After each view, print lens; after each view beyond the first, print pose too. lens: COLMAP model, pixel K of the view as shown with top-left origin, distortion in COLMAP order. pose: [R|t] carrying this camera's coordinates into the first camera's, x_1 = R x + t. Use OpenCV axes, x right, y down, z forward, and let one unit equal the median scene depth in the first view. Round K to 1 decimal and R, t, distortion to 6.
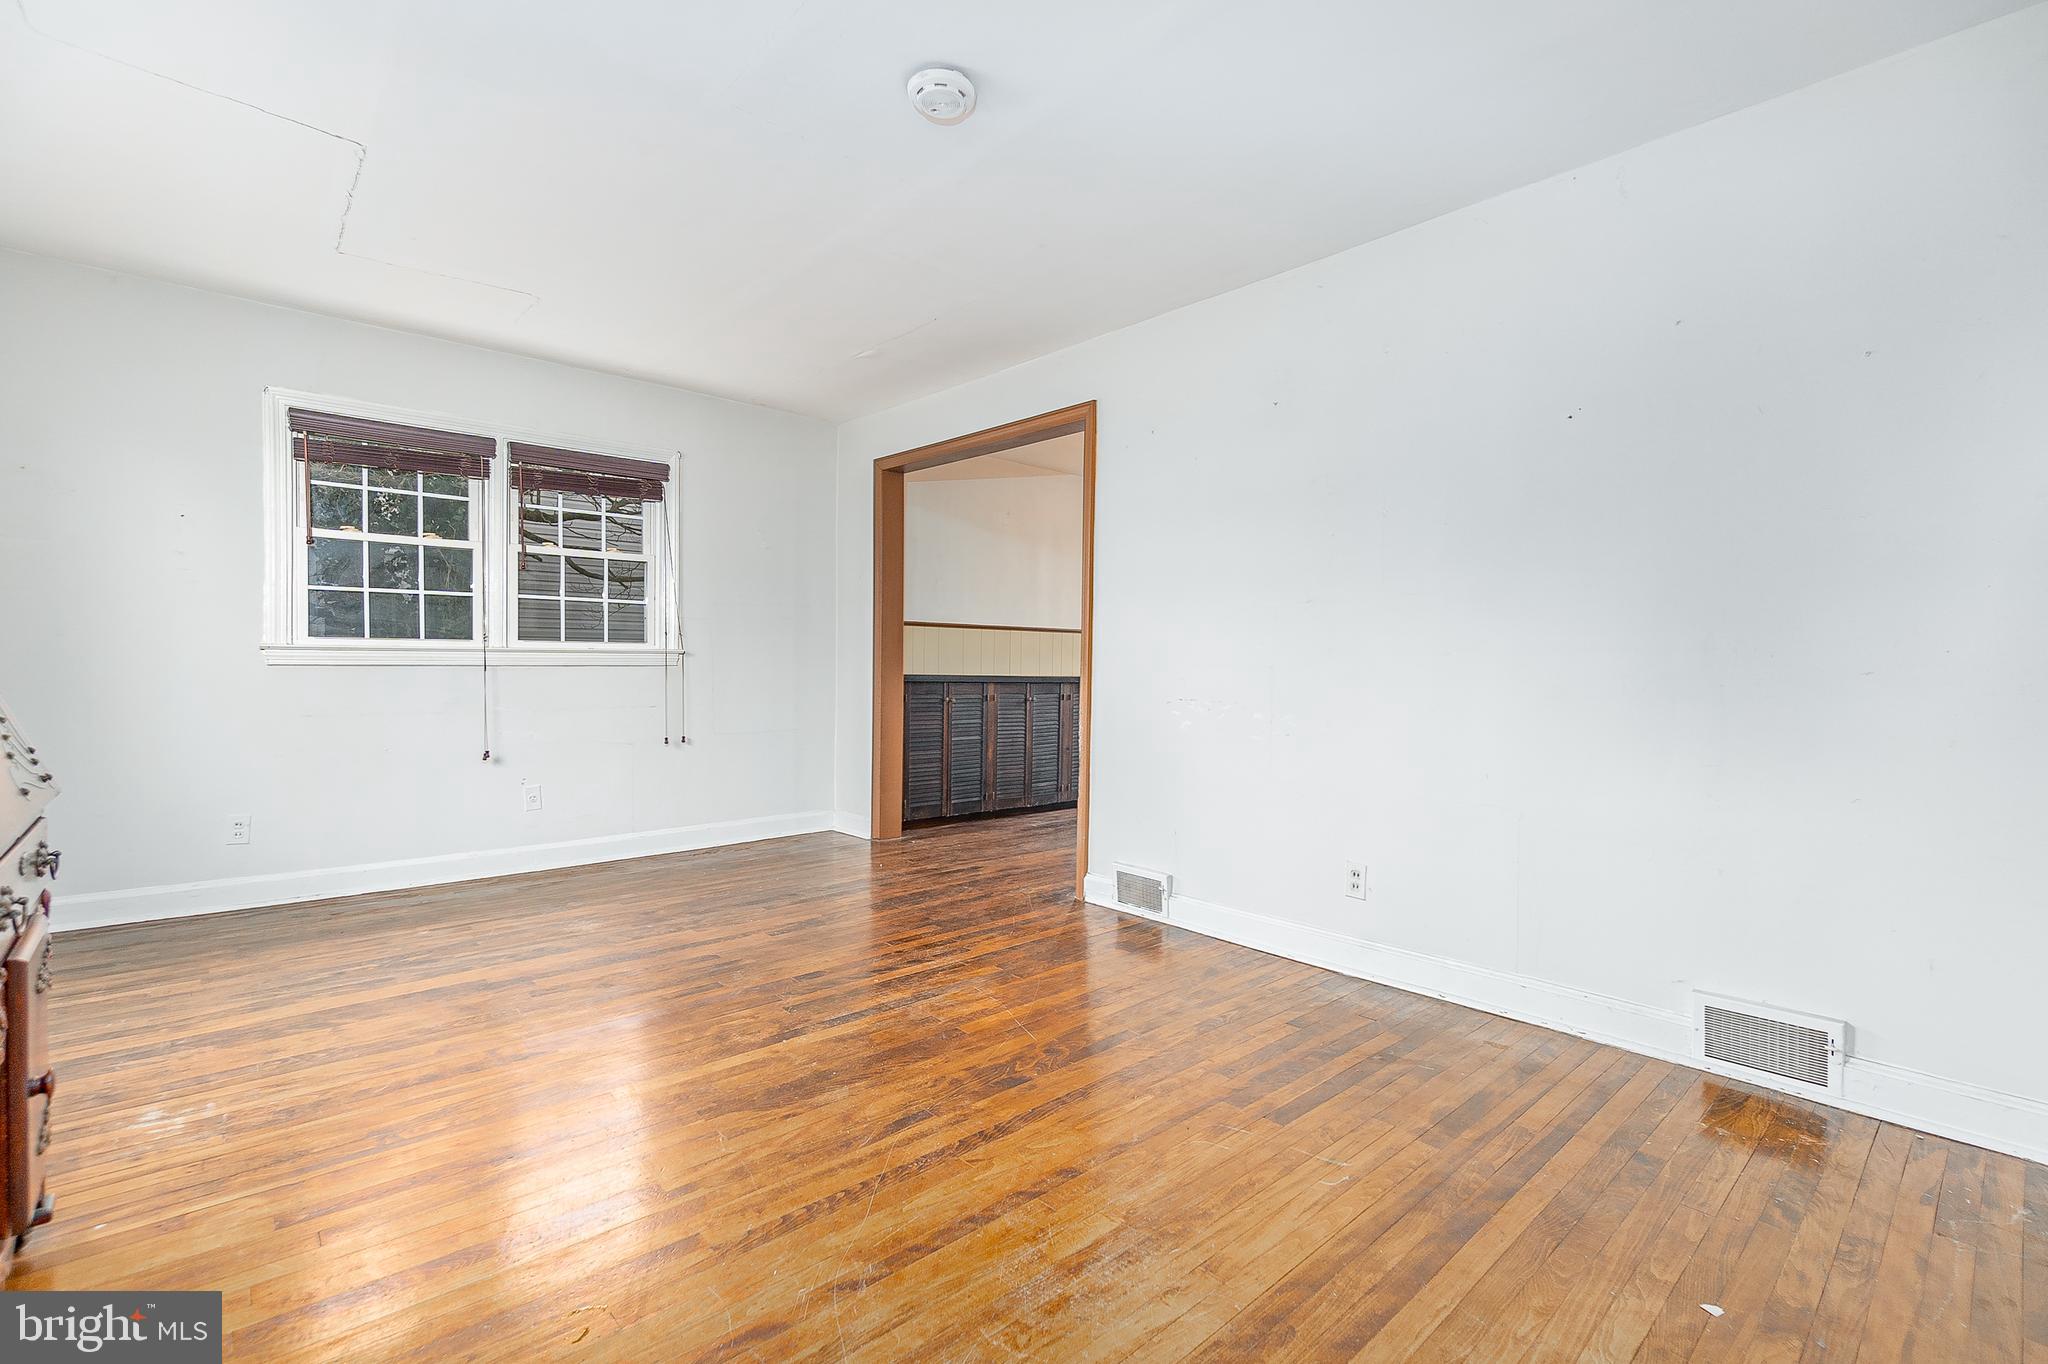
lens RADIAL K [[905.5, 0, 1019.7], [0, 905.5, 686.7], [0, 0, 1]] dist [-0.001604, 0.000000]
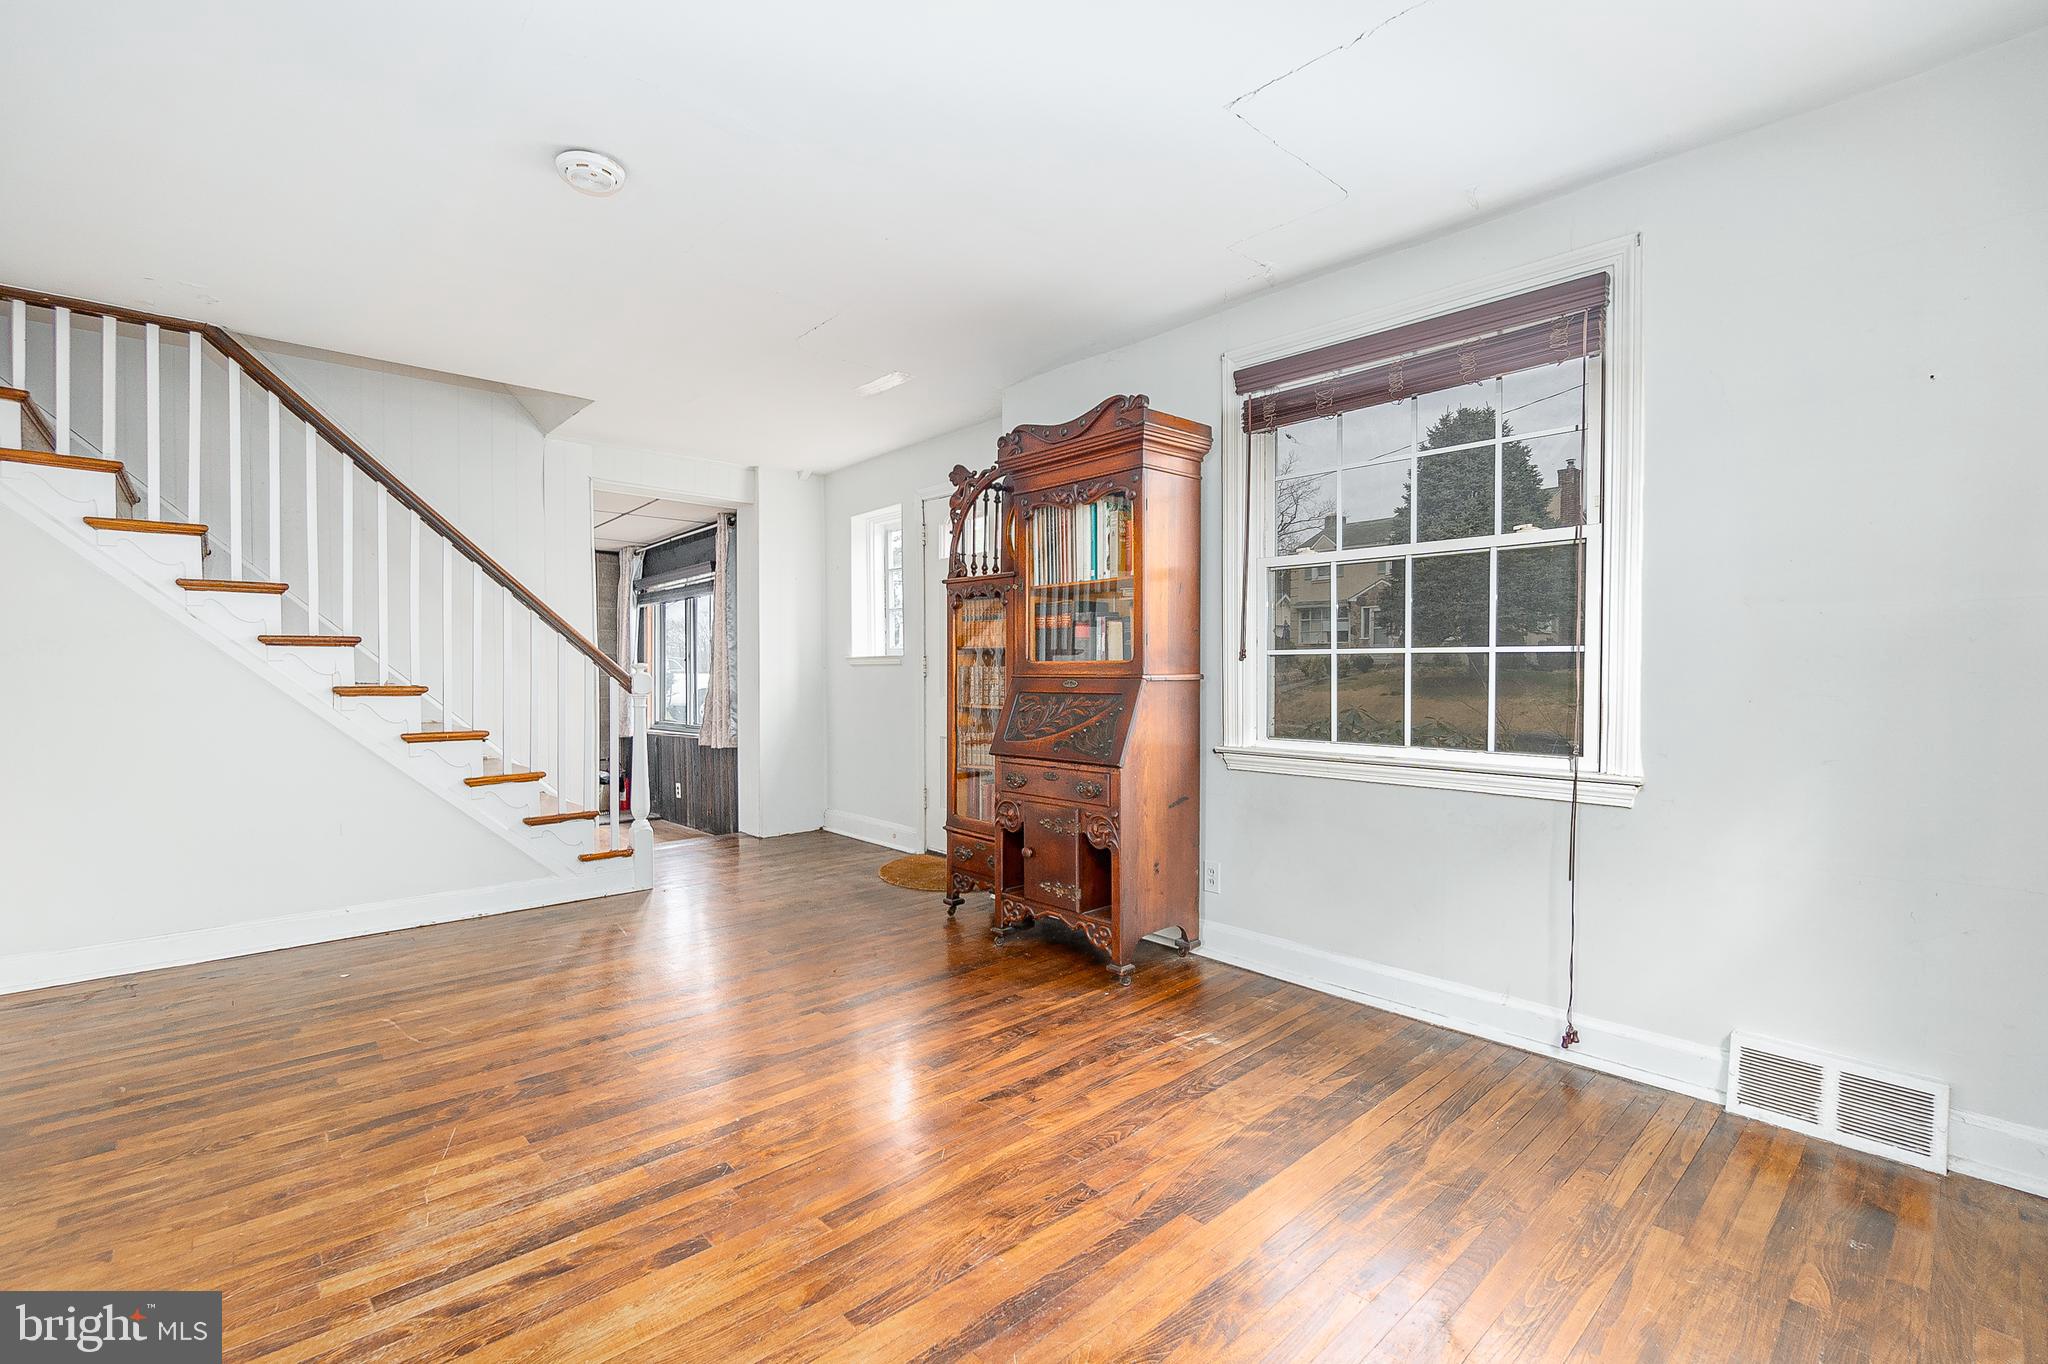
lens RADIAL K [[891.5, 0, 1018.8], [0, 891.5, 684.2], [0, 0, 1]] dist [-0.002092, 0.000120]
pose [[-0.999945, -0.009618, -0.004219, -0.473387], [-0.009776, 0.999188, 0.039075, -0.077631], [0.003840, 0.039115, -0.999227, 1.663088]]
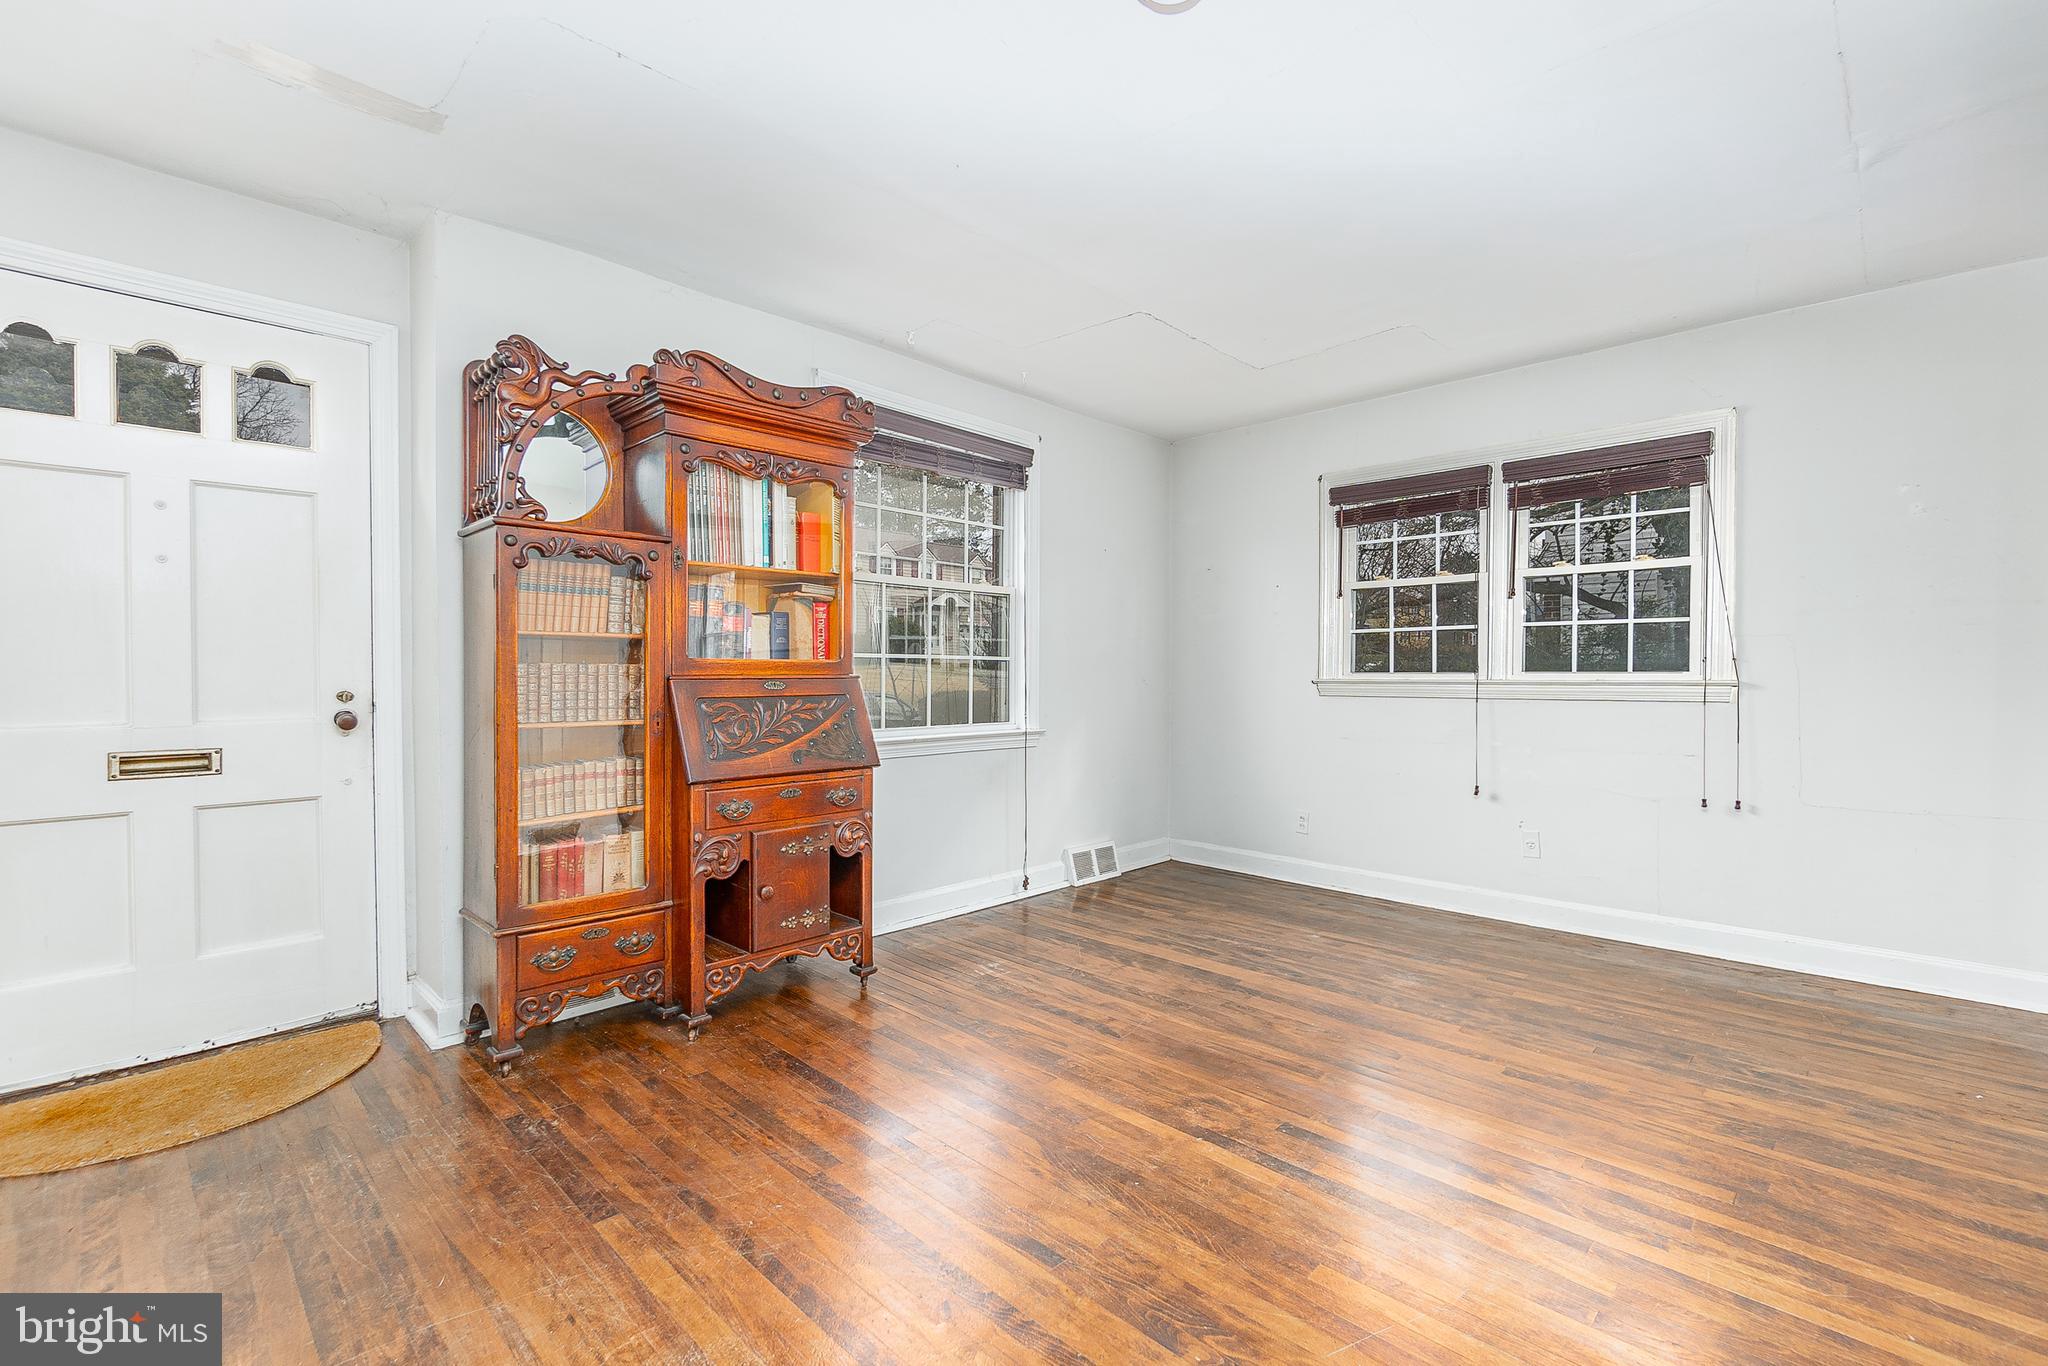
lens RADIAL K [[900.8, 0, 1017.8], [0, 900.8, 683.0], [0, 0, 1]] dist [0.000096, 0.000137]
pose [[0.058540, 0.001074, -0.998284, 0.531251], [-0.025293, 0.999680, -0.000407, -0.041041], [0.997965, 0.025273, 0.058548, 0.670724]]
